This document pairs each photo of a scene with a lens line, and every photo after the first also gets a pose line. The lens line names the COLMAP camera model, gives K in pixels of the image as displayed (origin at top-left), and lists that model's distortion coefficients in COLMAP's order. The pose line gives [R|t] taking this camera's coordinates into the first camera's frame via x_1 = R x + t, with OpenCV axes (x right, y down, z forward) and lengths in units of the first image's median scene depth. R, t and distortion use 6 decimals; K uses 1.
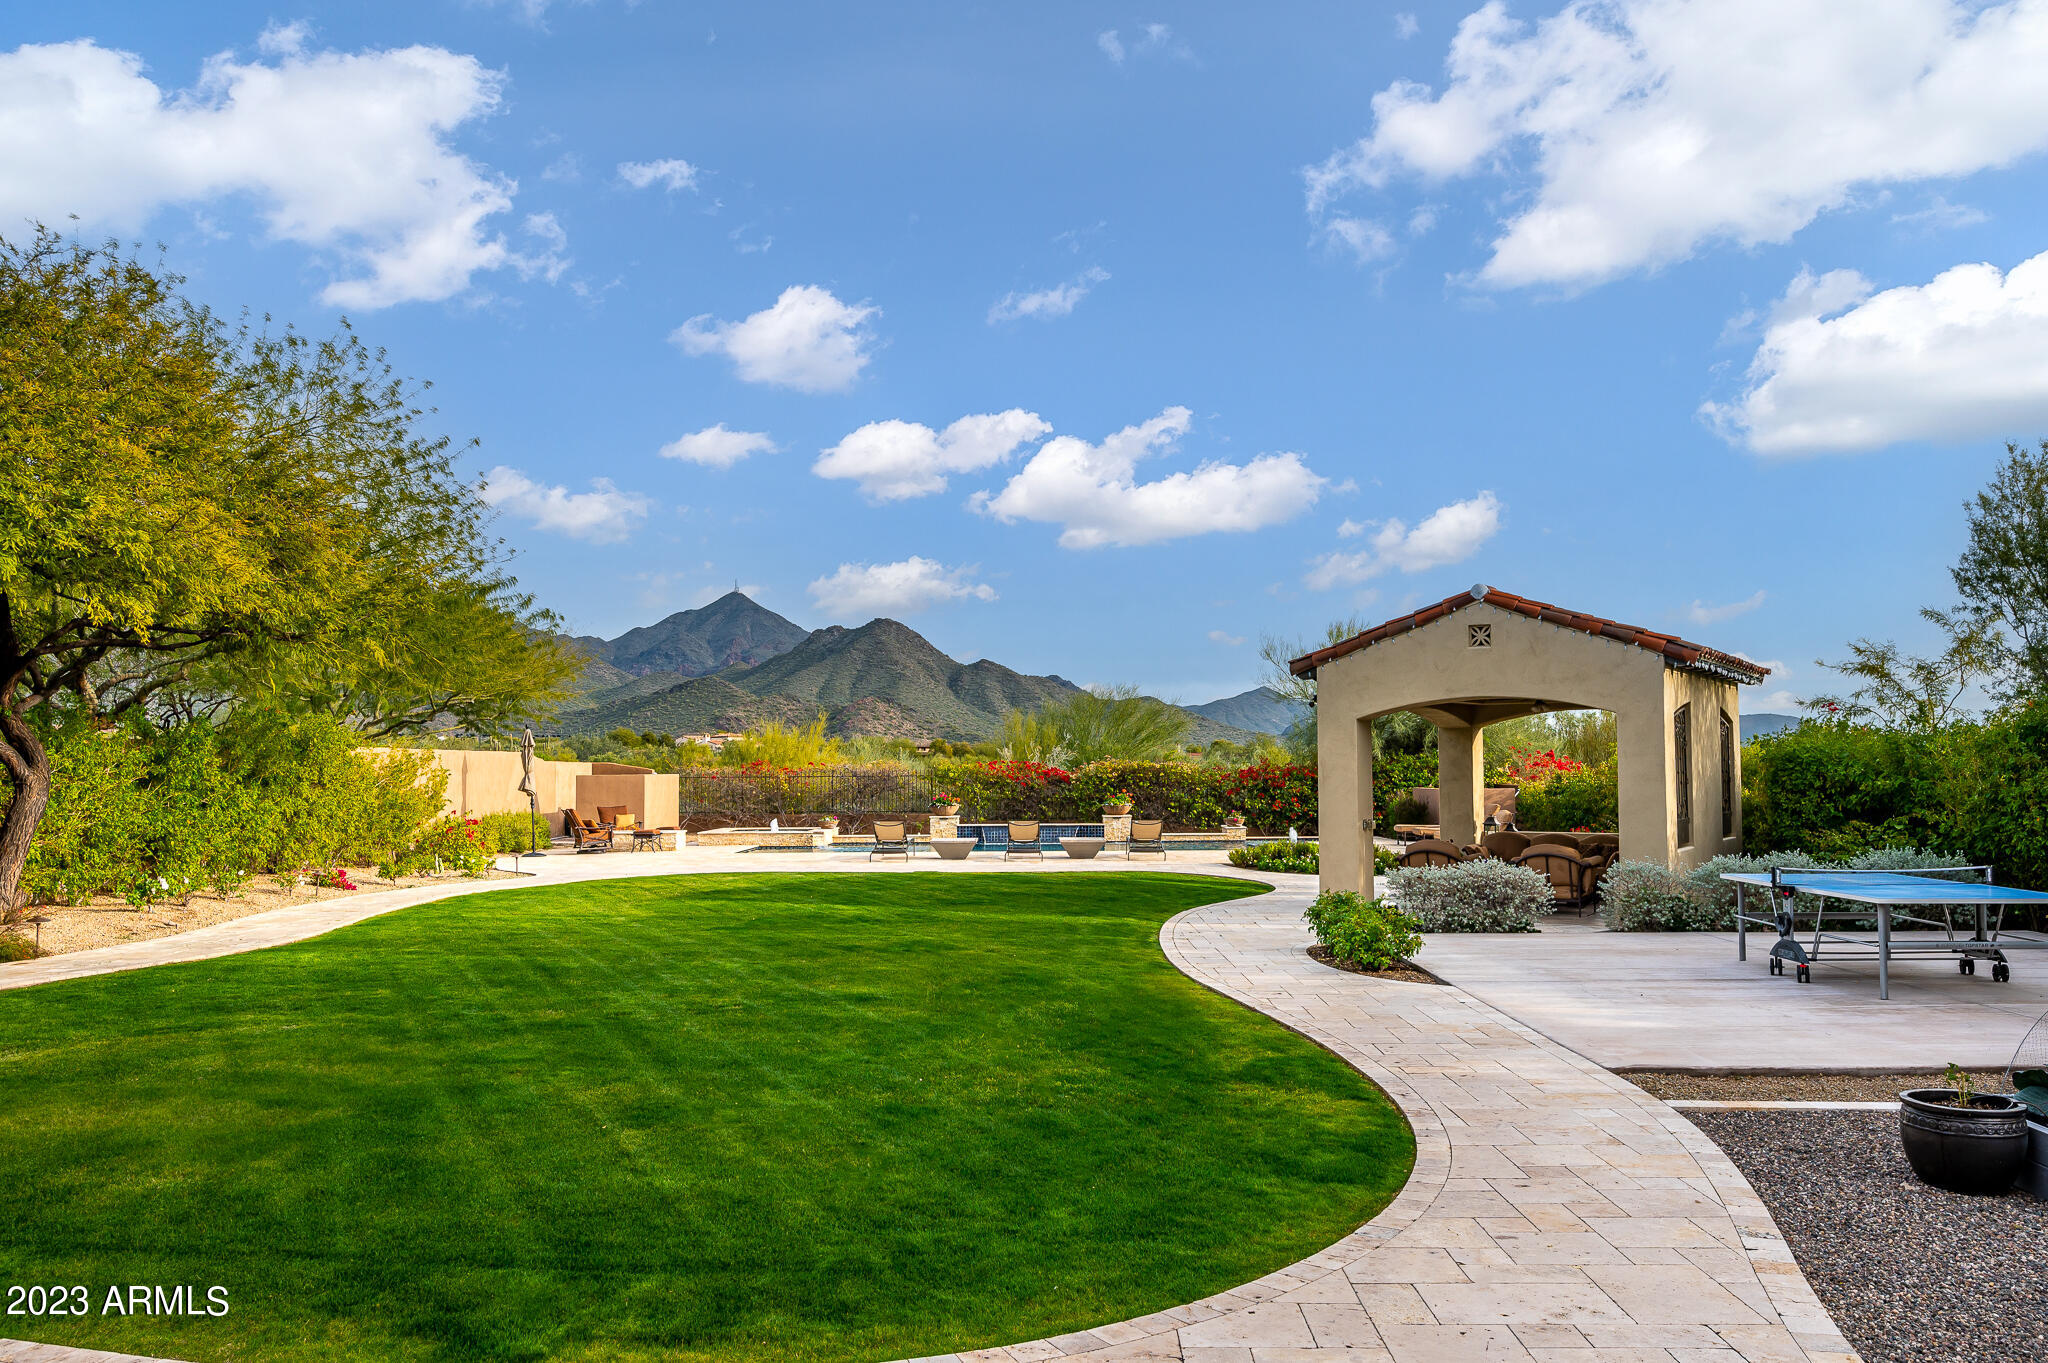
lens RADIAL K [[1579.1, 0, 1094.3], [0, 1579.1, 693.2], [0, 0, 1]] dist [0.015325, 0.005509]
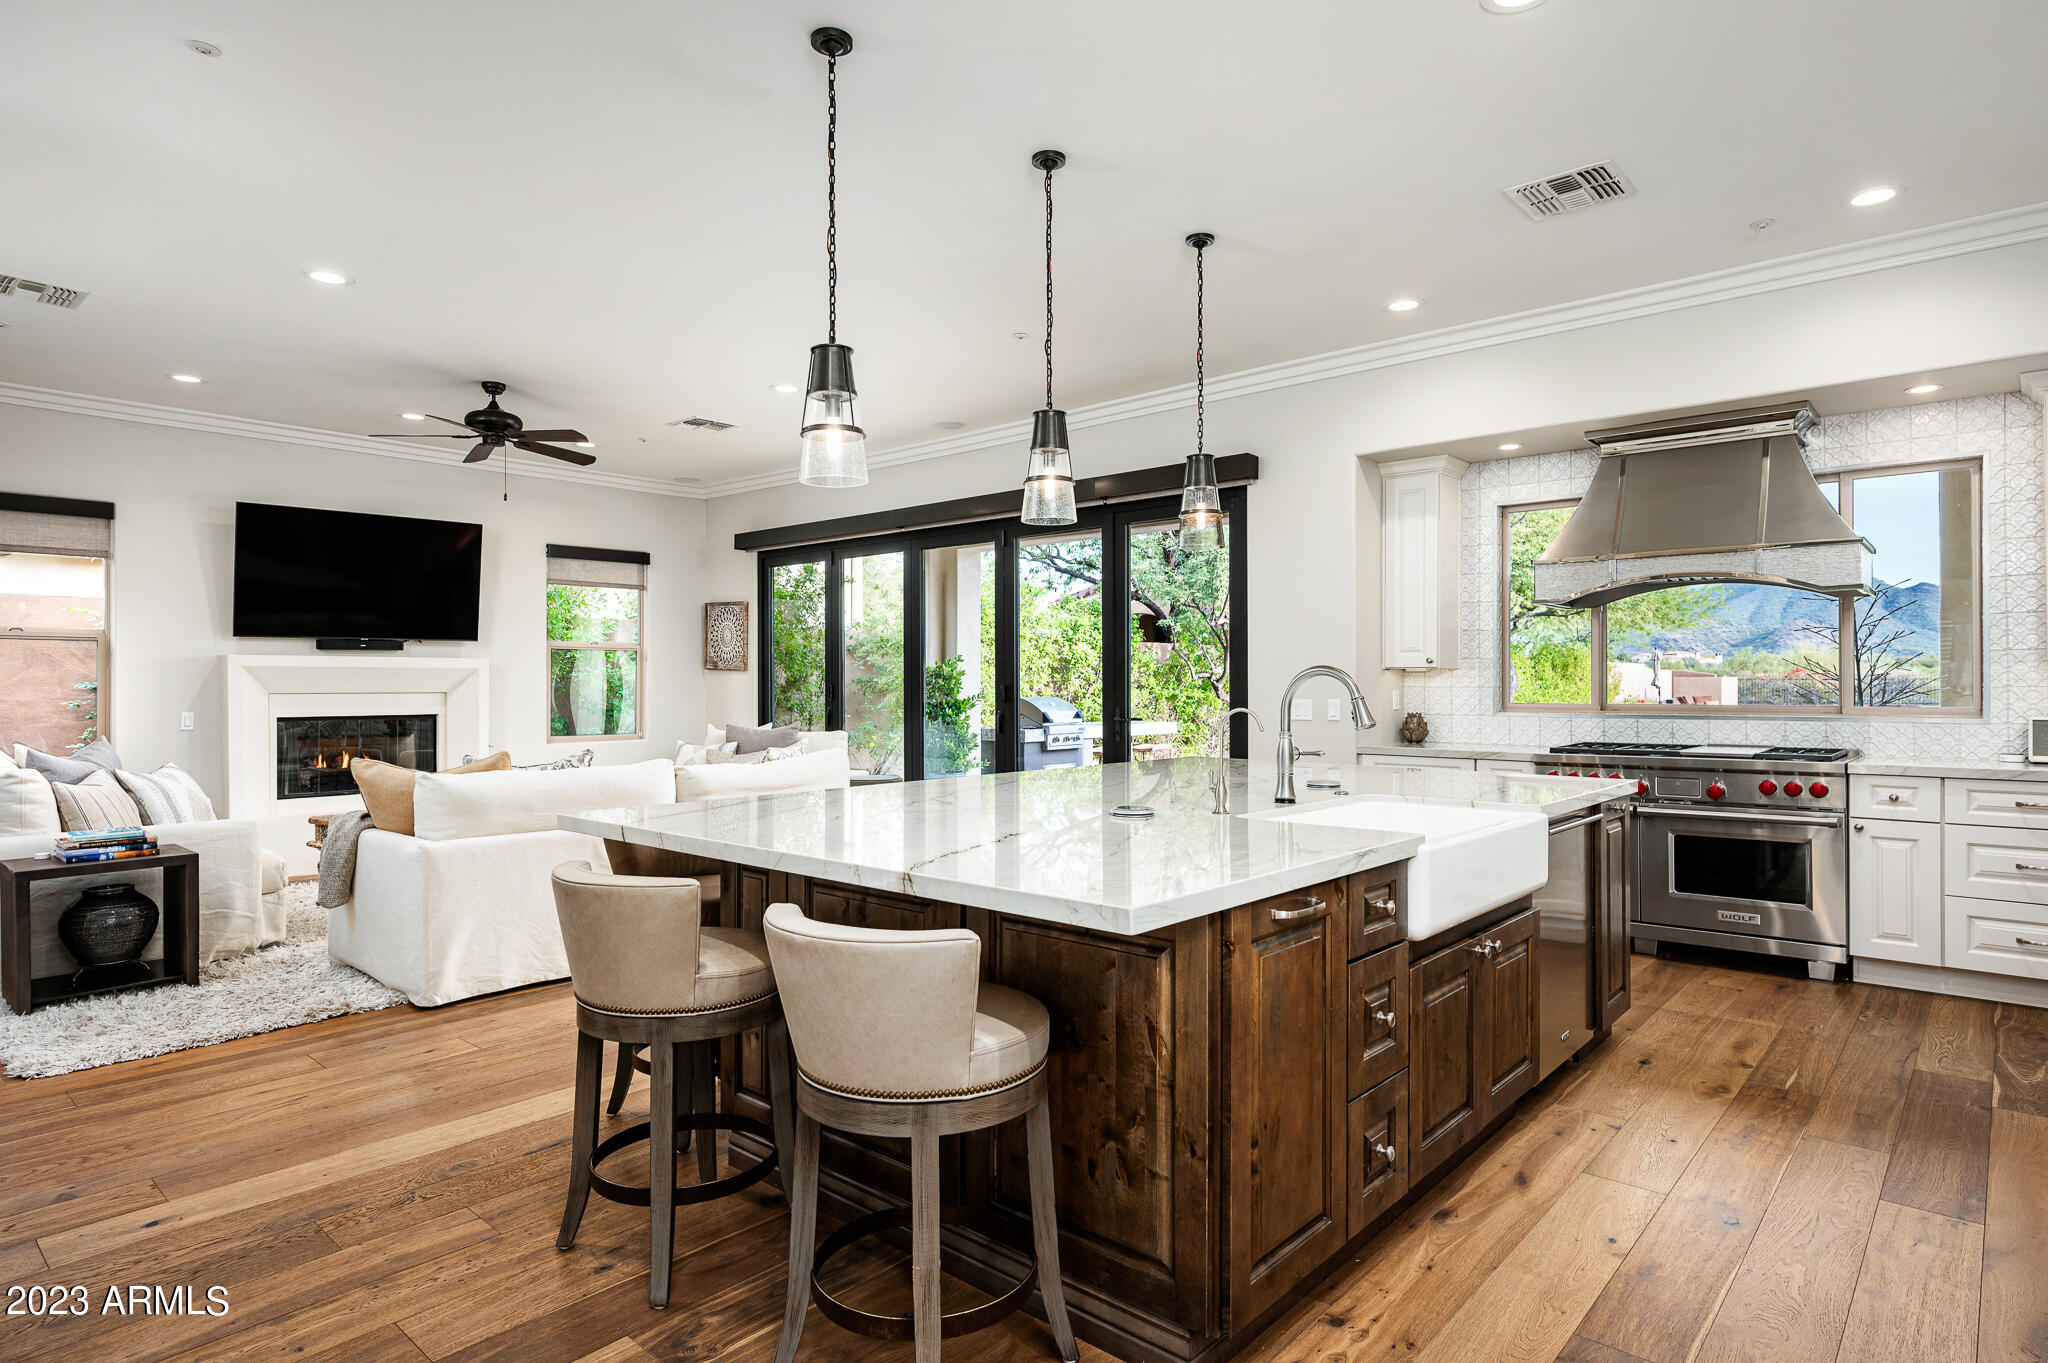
lens RADIAL K [[1131.5, 0, 981.8], [0, 1131.5, 682.0], [0, 0, 1]] dist [-0.005060, 0.000601]
pose [[0.726058, 0.004229, -0.687621, -0.062099], [0.030281, 0.998814, 0.038117, -0.016785], [0.686967, -0.048497, 0.725069, -0.599545]]
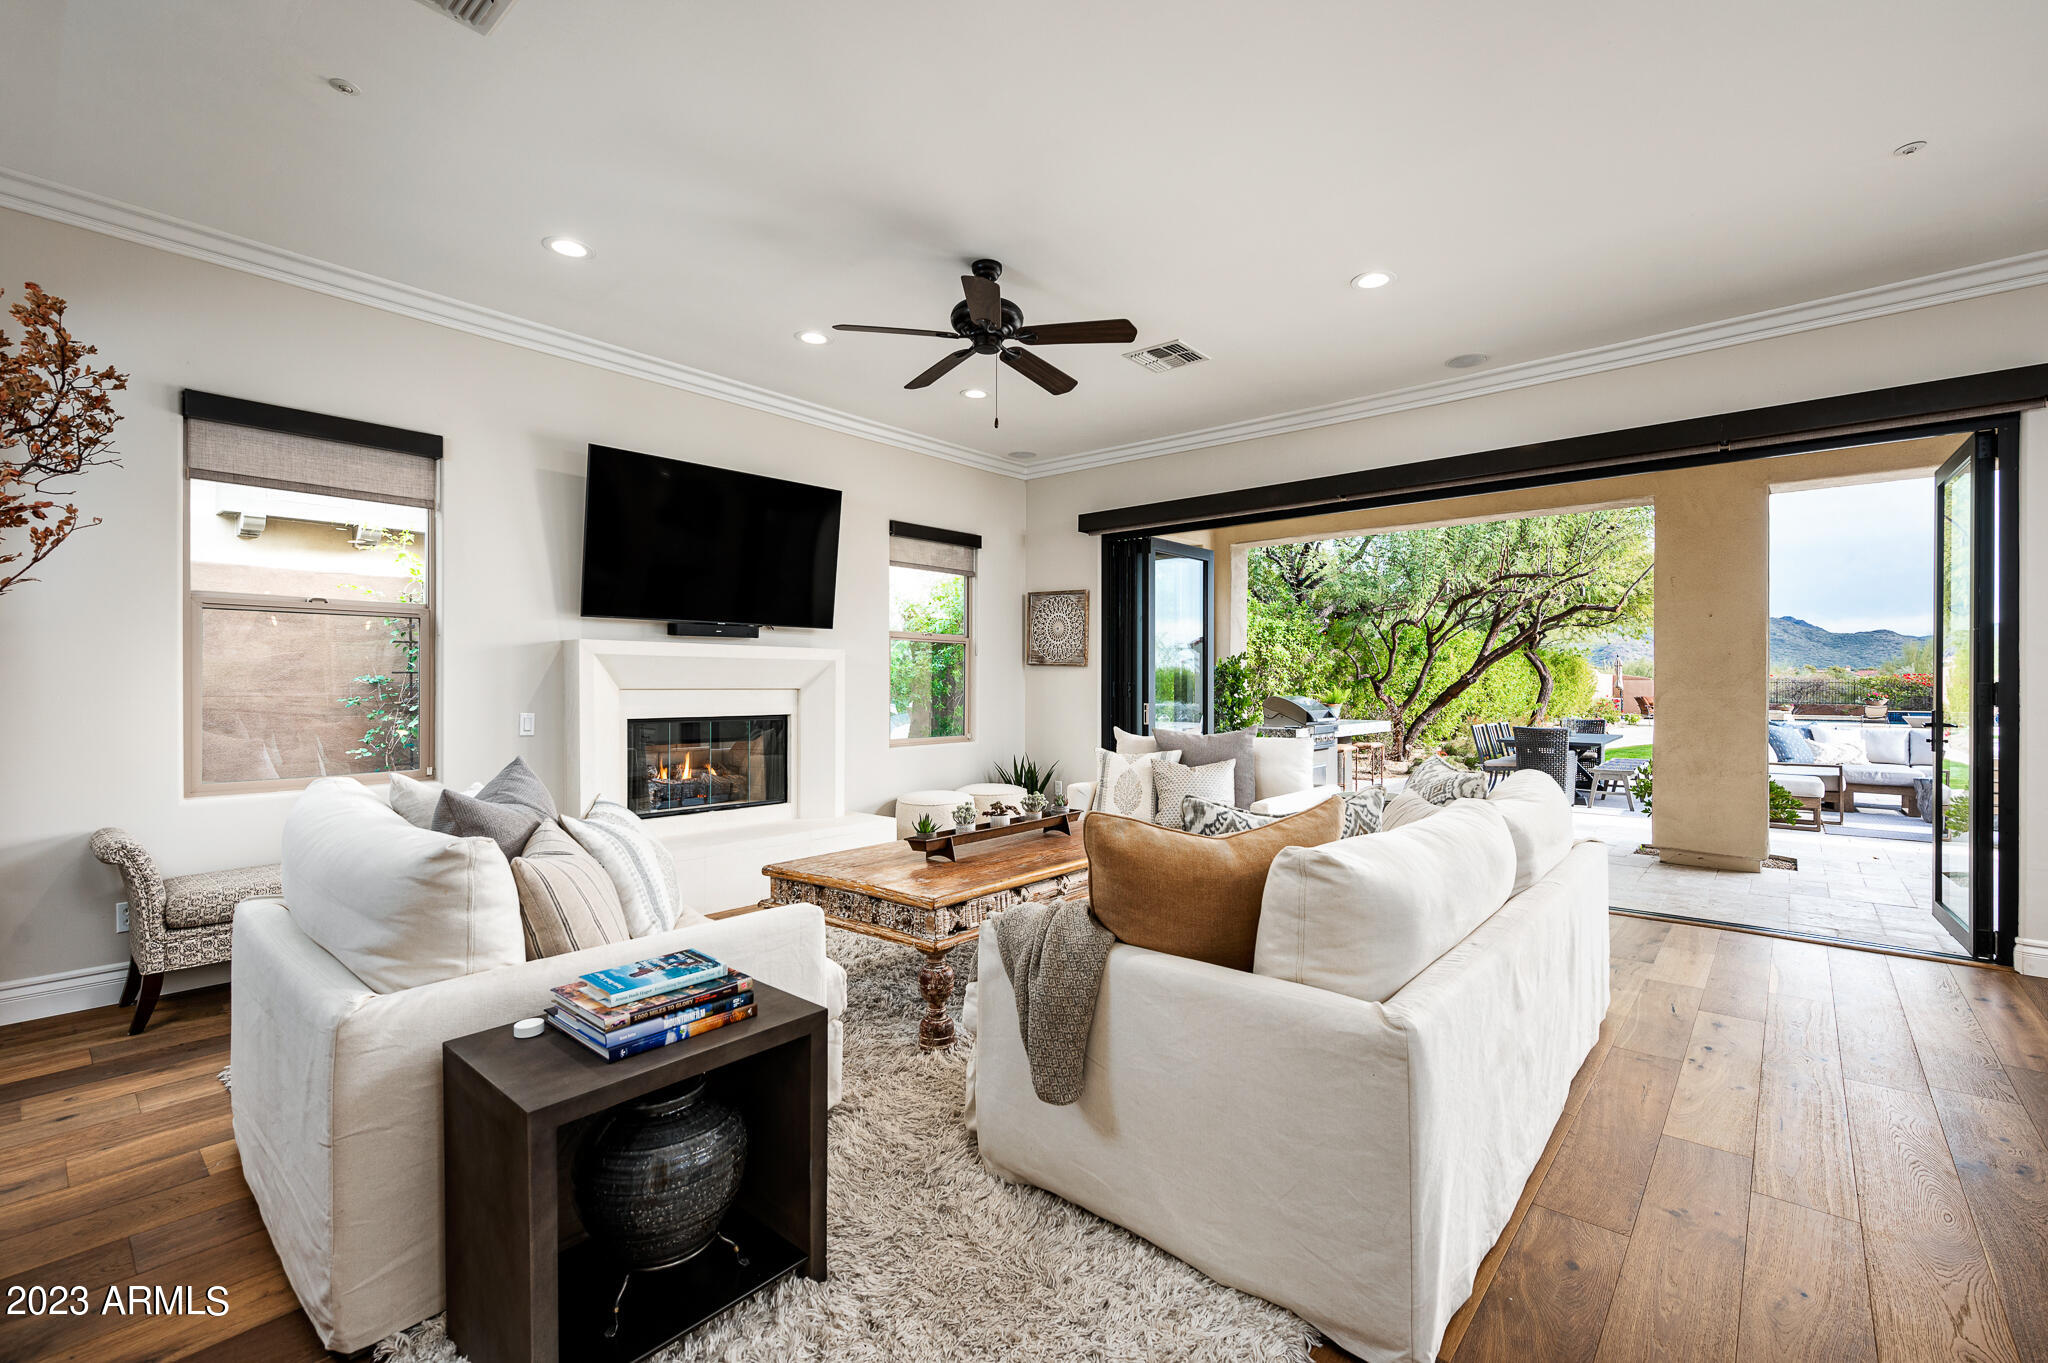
lens RADIAL K [[890.2, 0, 988.6], [0, 890.2, 692.2], [0, 0, 1]] dist [-0.009537, 0.000204]
pose [[0.737483, 0.013315, -0.675234, -0.270761], [0.026198, 0.998489, 0.048303, -0.013712], [0.674857, -0.053313, 0.736020, -0.597603]]
